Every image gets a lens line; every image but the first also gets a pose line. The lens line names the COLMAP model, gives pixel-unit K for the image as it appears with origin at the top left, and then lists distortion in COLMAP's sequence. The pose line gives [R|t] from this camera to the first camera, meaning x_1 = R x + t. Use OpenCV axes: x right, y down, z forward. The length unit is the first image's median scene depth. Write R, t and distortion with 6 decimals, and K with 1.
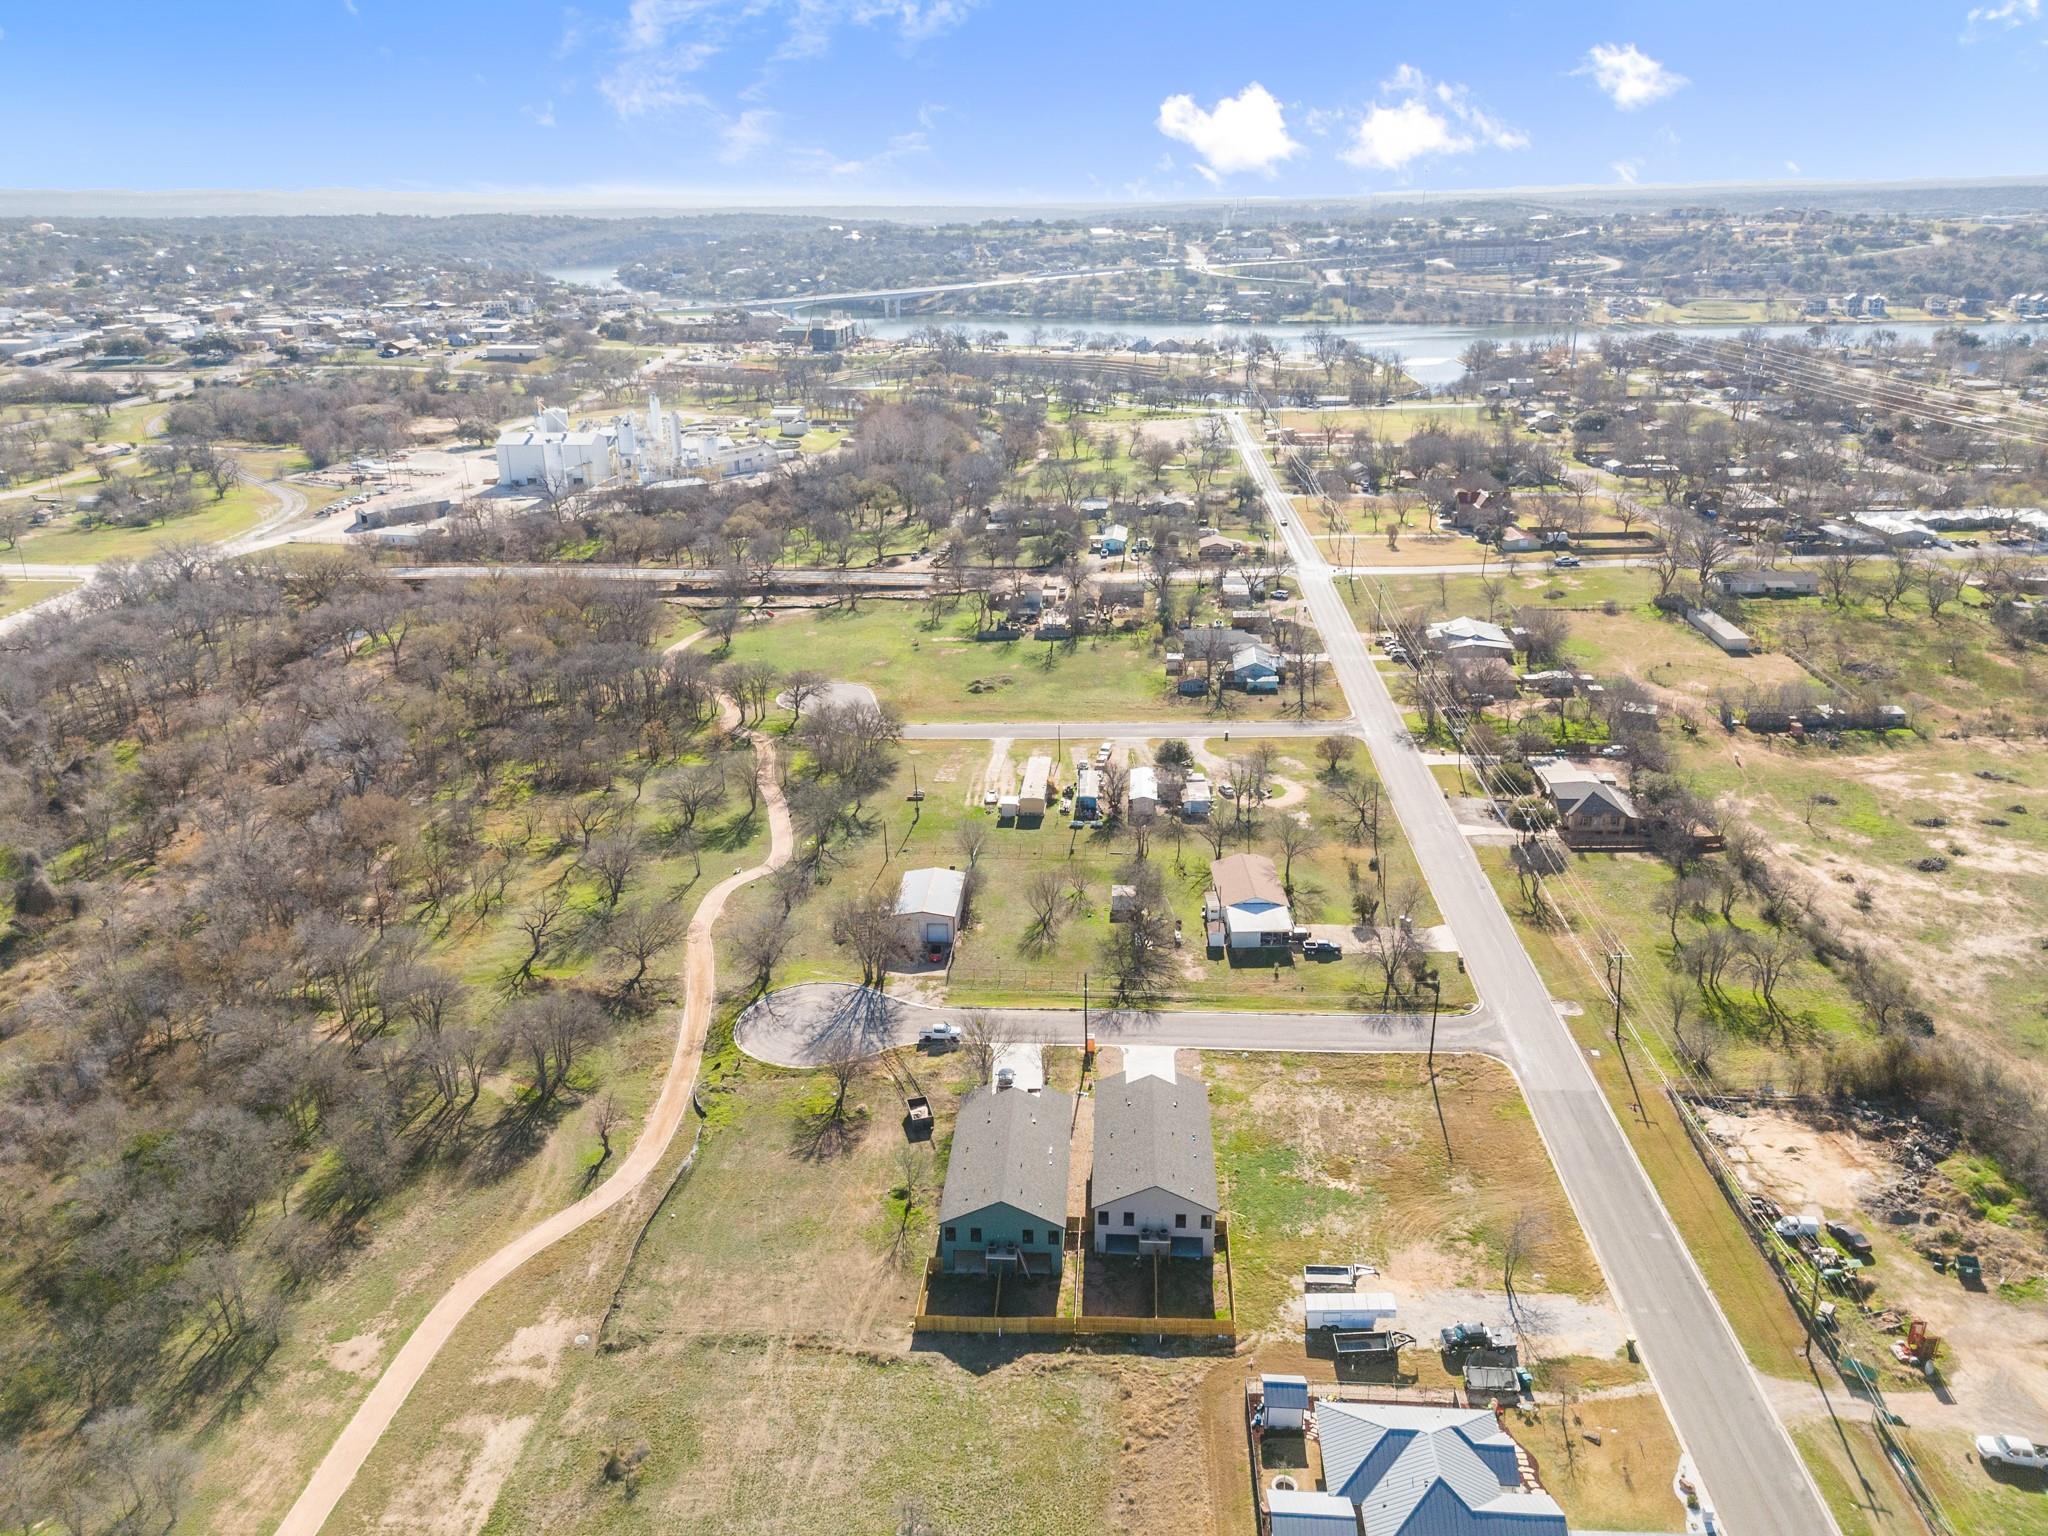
lens RADIAL K [[1501.9, 0, 1024.0], [0, 1501.9, 768.0], [0, 0, 1]] dist [0.074171, -0.073411]
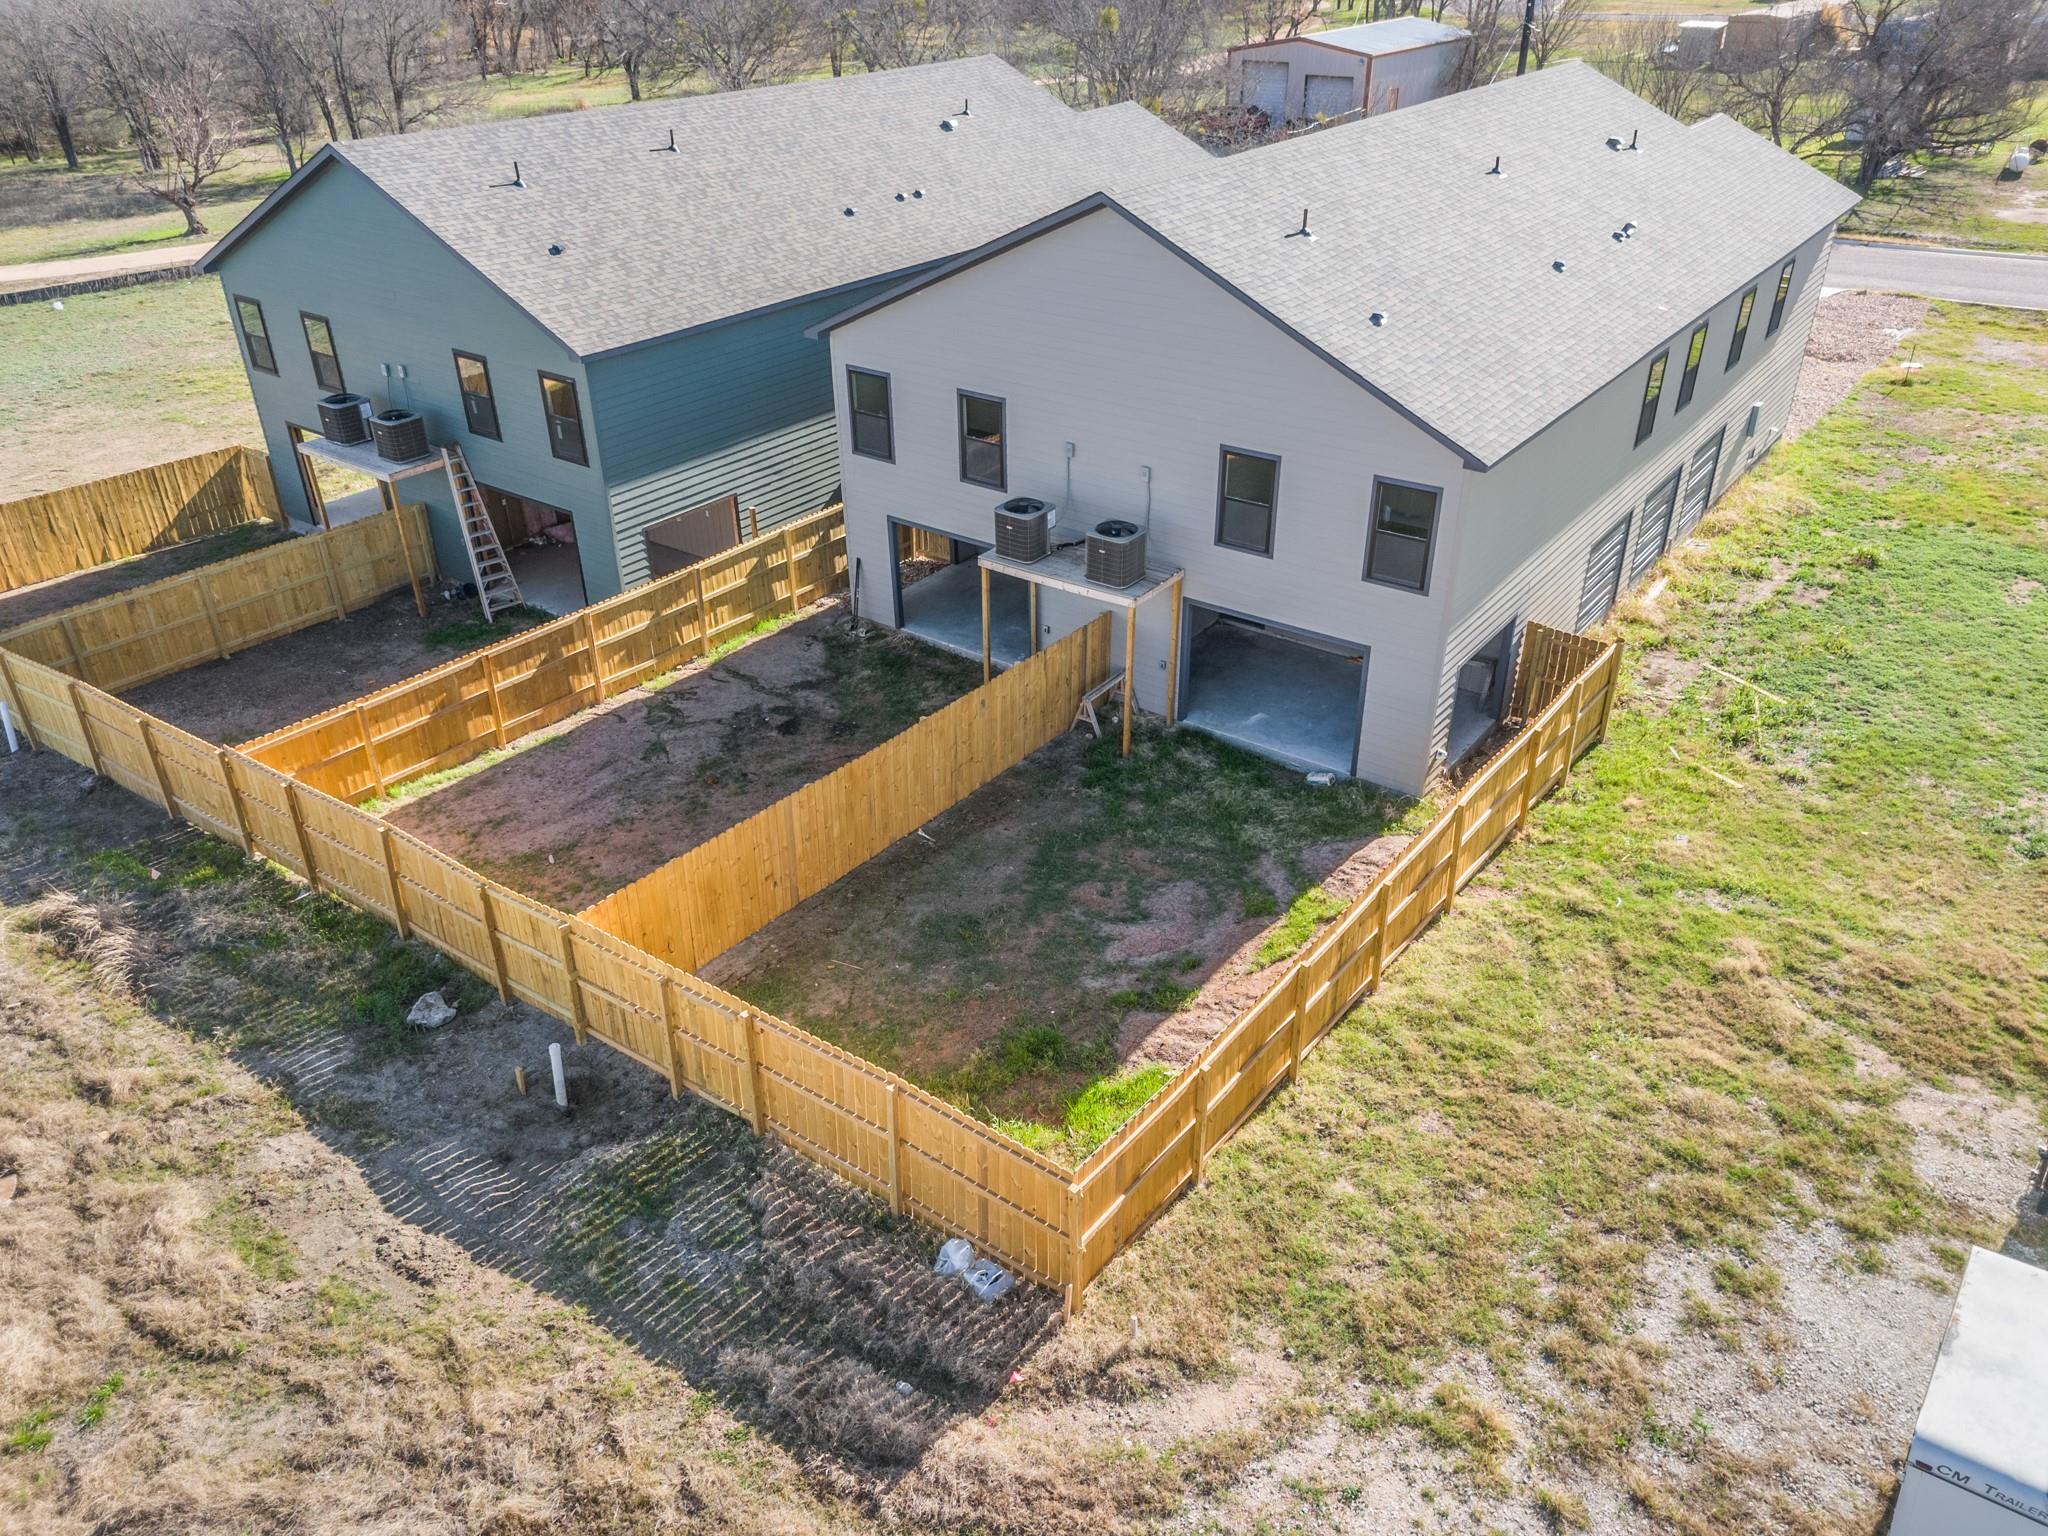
lens RADIAL K [[1501.9, 0, 1024.0], [0, 1501.9, 768.0], [0, 0, 1]] dist [0.074171, -0.073411]
pose [[0.837901, 0.272963, -0.472666, 0.088701], [-0.187767, 0.957267, 0.219962, 0.159826], [0.512509, -0.095555, 0.853349, 0.461270]]
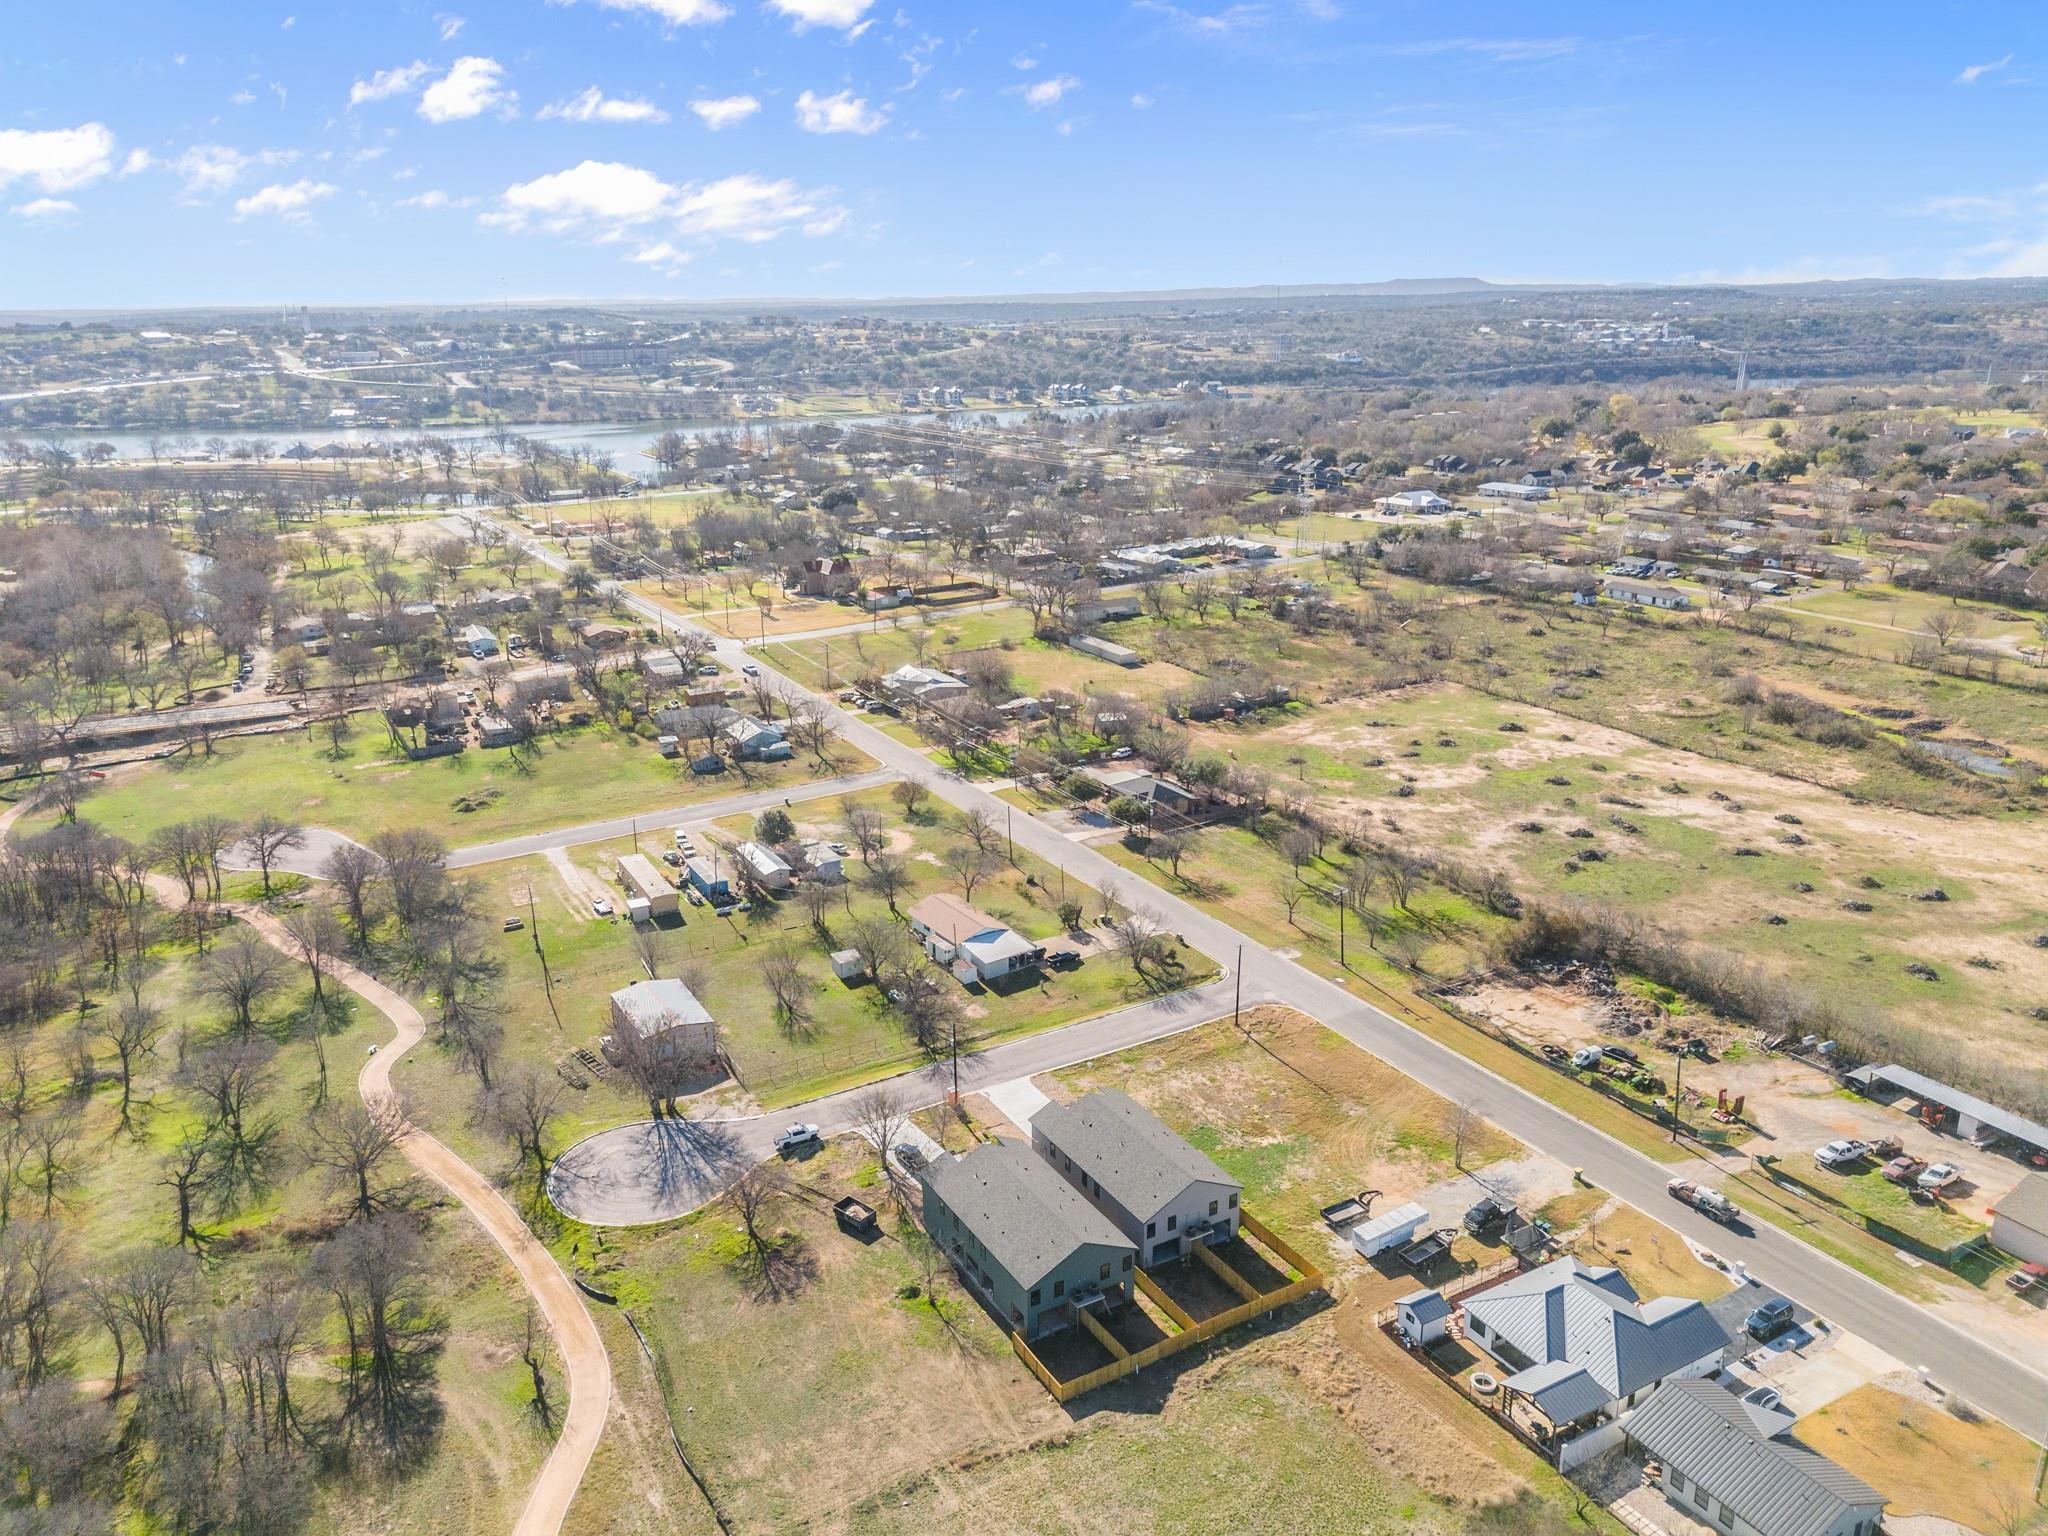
lens RADIAL K [[1501.9, 0, 1024.0], [0, 1501.9, 768.0], [0, 0, 1]] dist [0.074171, -0.073411]
pose [[0.833064, -0.160203, 0.529471, -0.267675], [0.194804, 0.980794, -0.009742, -0.003780], [-0.517741, 0.111258, 0.848272, 0.089913]]
